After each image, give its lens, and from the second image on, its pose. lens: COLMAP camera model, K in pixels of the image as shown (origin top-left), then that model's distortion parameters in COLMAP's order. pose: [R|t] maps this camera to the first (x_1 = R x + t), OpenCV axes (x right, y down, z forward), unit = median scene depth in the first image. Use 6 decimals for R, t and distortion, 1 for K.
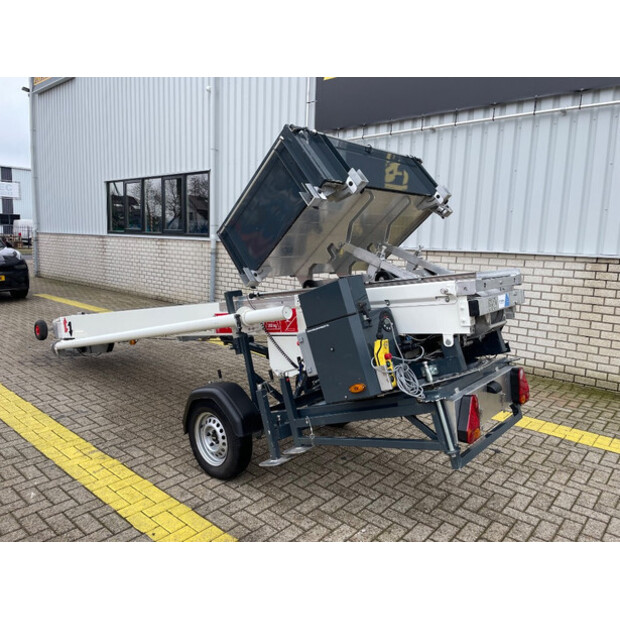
lens RADIAL K [[467.3, 0, 311.0], [0, 467.3, 309.5], [0, 0, 1]] dist [0.085195, -0.110291]
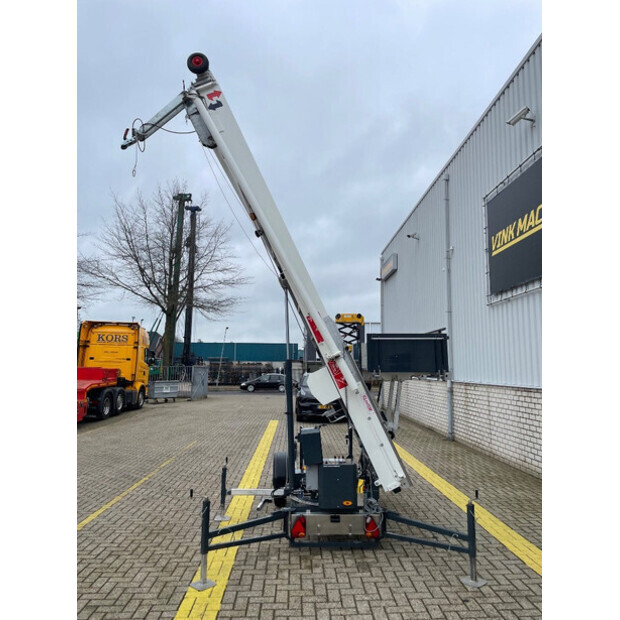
lens RADIAL K [[467.3, 0, 311.9], [0, 467.3, 308.0], [0, 0, 1]] dist [0.085195, -0.110291]
pose [[0.681390, -0.125209, -0.721131, 1.009724], [-0.089537, 0.963599, -0.251912, 0.029368], [0.726423, 0.236218, 0.645376, -0.255017]]
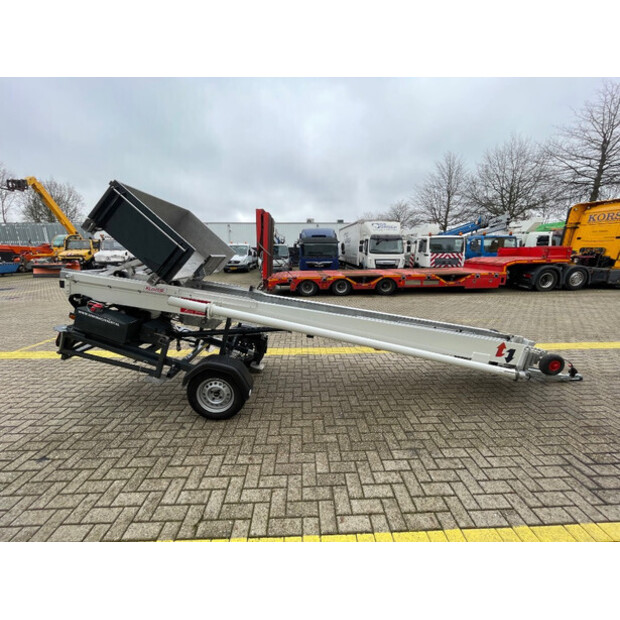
lens RADIAL K [[252.7, 0, 311.3], [0, 252.7, 307.3], [0, 0, 1]] dist [-0.003001, -0.000157]
pose [[-0.731461, 0.114224, -0.672249, 0.241164], [-0.122569, 0.947788, 0.294407, -0.202284], [0.670777, 0.297744, -0.679269, 1.370238]]
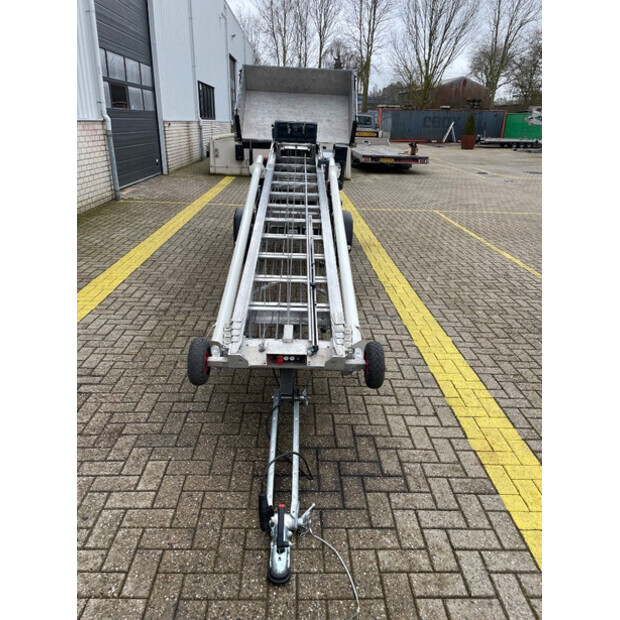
lens RADIAL K [[467.3, 0, 307.9], [0, 467.3, 312.1], [0, 0, 1]] dist [0.085195, -0.110291]
pose [[-0.673699, -0.321736, 0.665294, -0.994039], [0.061246, 0.872850, 0.484130, -0.266121], [-0.736464, 0.366904, -0.568333, 1.580861]]
